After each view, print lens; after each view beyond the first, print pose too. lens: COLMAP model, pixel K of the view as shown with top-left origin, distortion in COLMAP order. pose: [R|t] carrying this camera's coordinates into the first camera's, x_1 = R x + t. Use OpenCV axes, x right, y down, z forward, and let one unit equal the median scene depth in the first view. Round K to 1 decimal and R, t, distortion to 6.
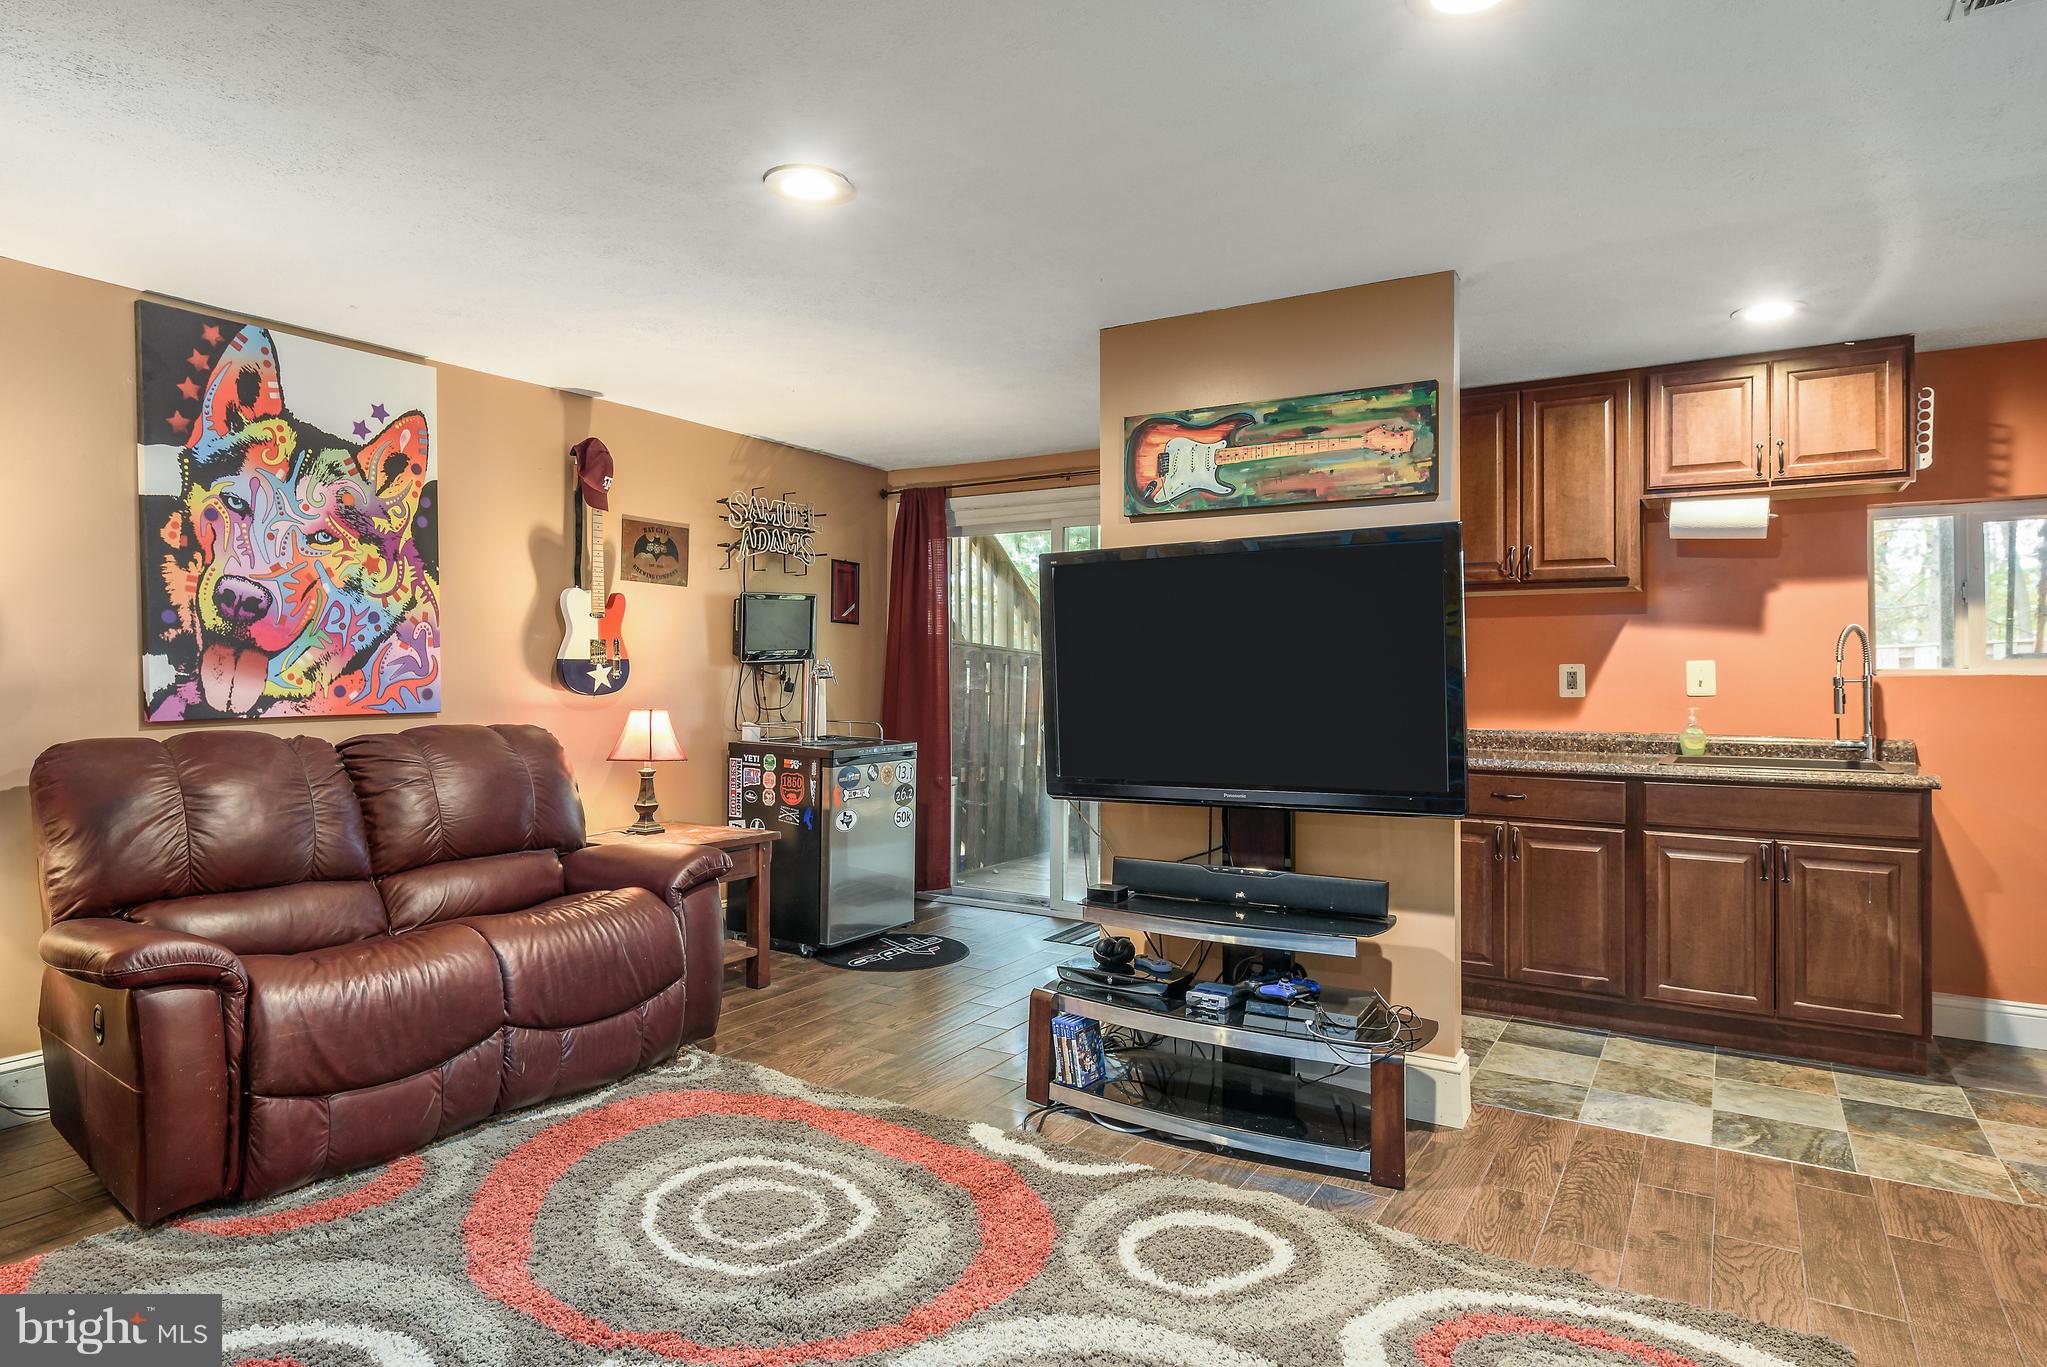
lens RADIAL K [[1130.6, 0, 1010.5], [0, 1130.6, 663.2], [0, 0, 1]] dist [0.005921, -0.002334]
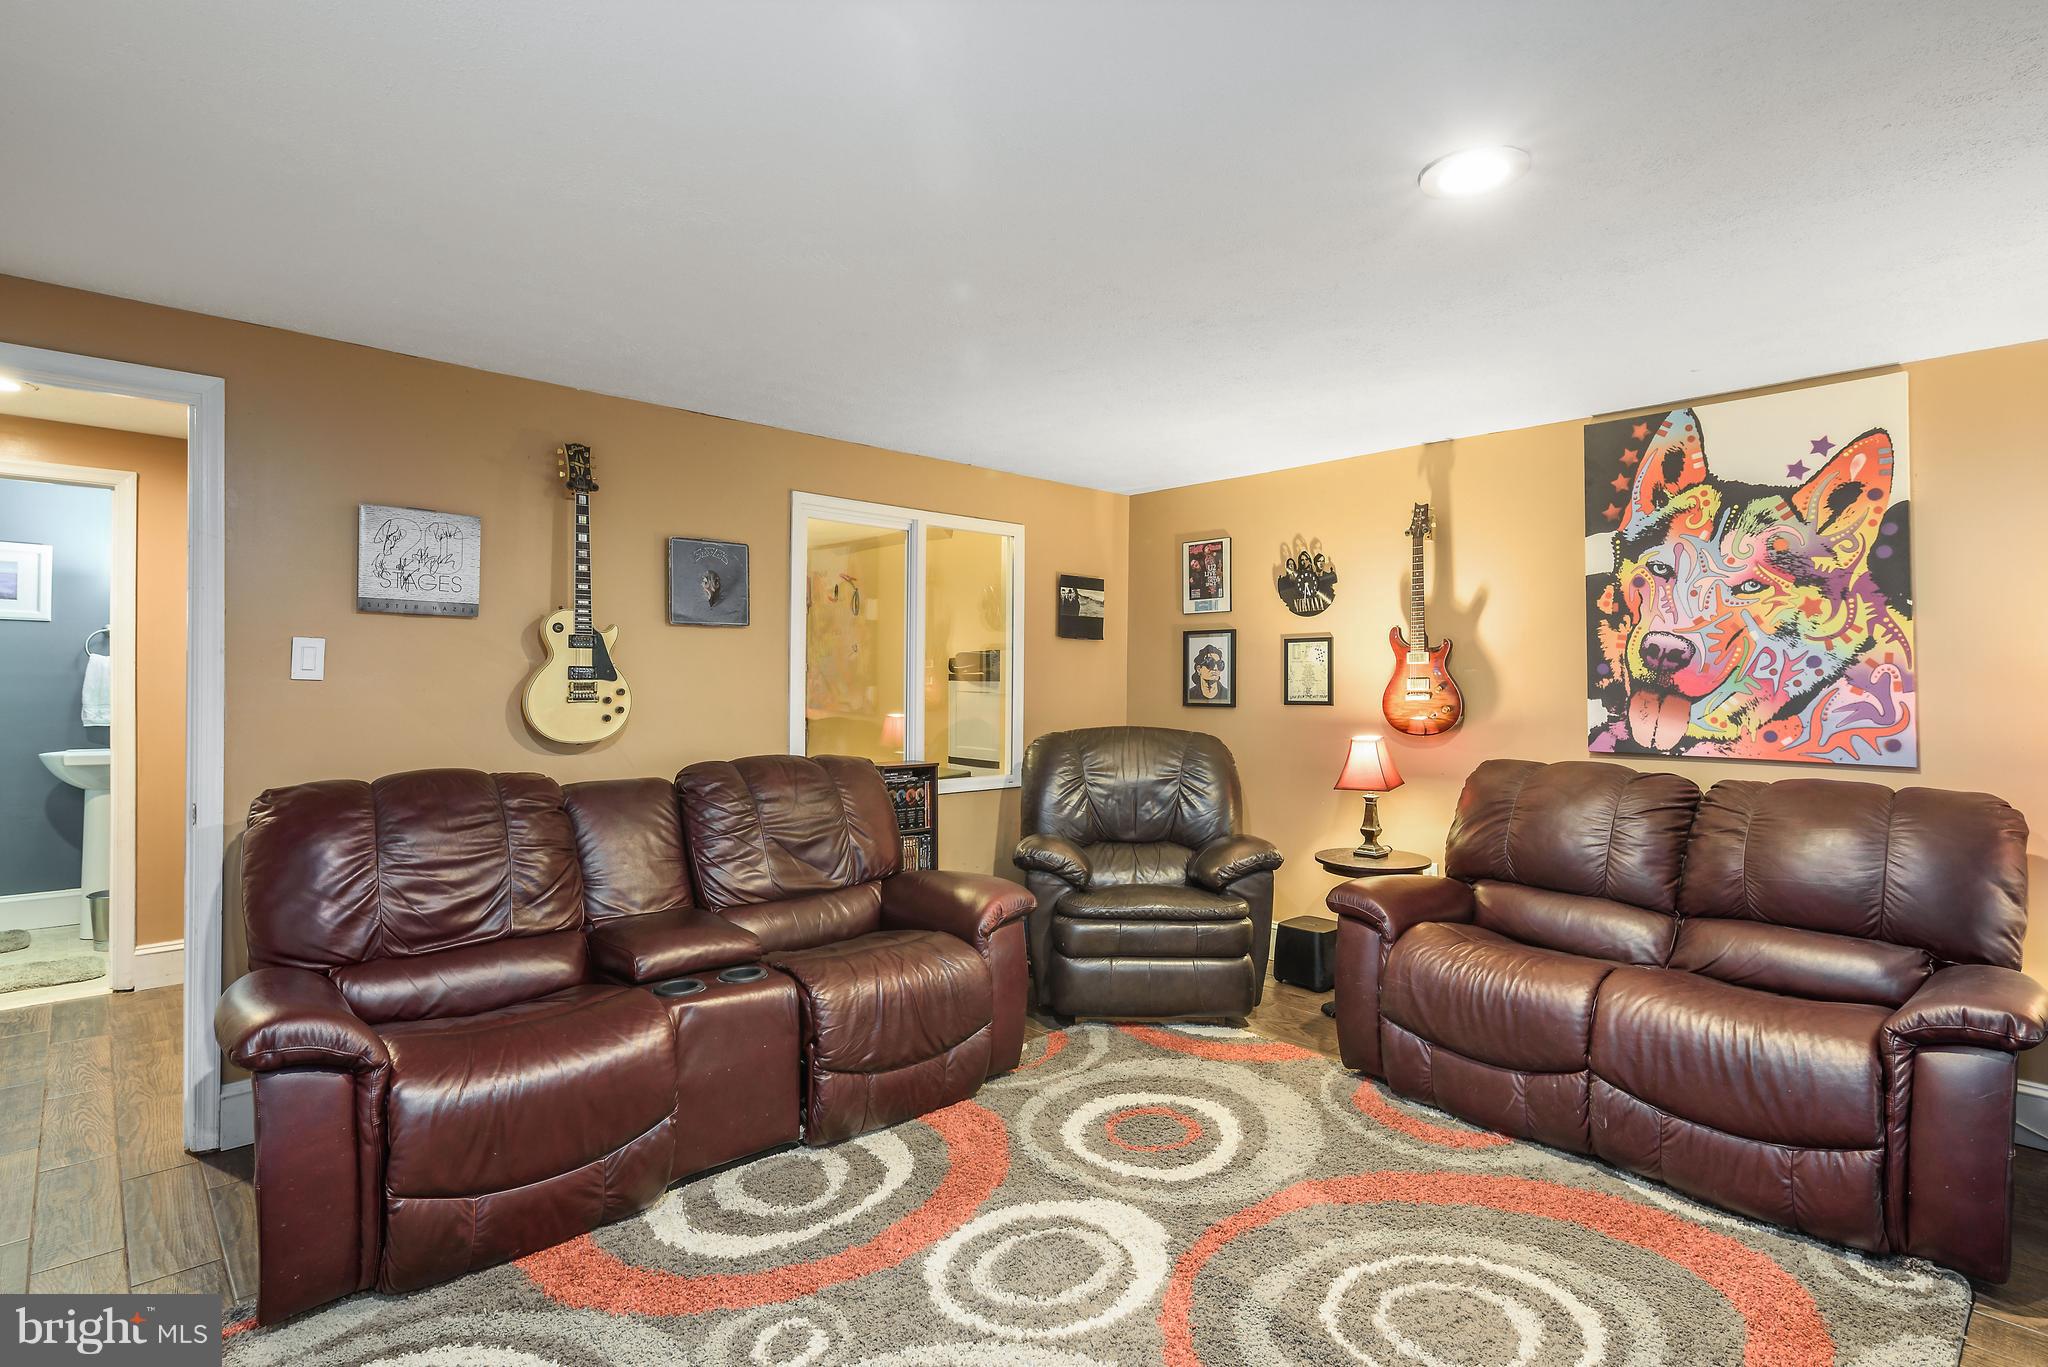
lens RADIAL K [[971.0, 0, 1013.7], [0, 971.0, 682.2], [0, 0, 1]] dist [-0.000882, -0.000699]
pose [[-0.234290, -0.003906, -0.972159, 0.431927], [-0.003895, 0.999988, -0.003079, -0.019394], [0.972159, 0.003066, -0.234302, 0.581992]]
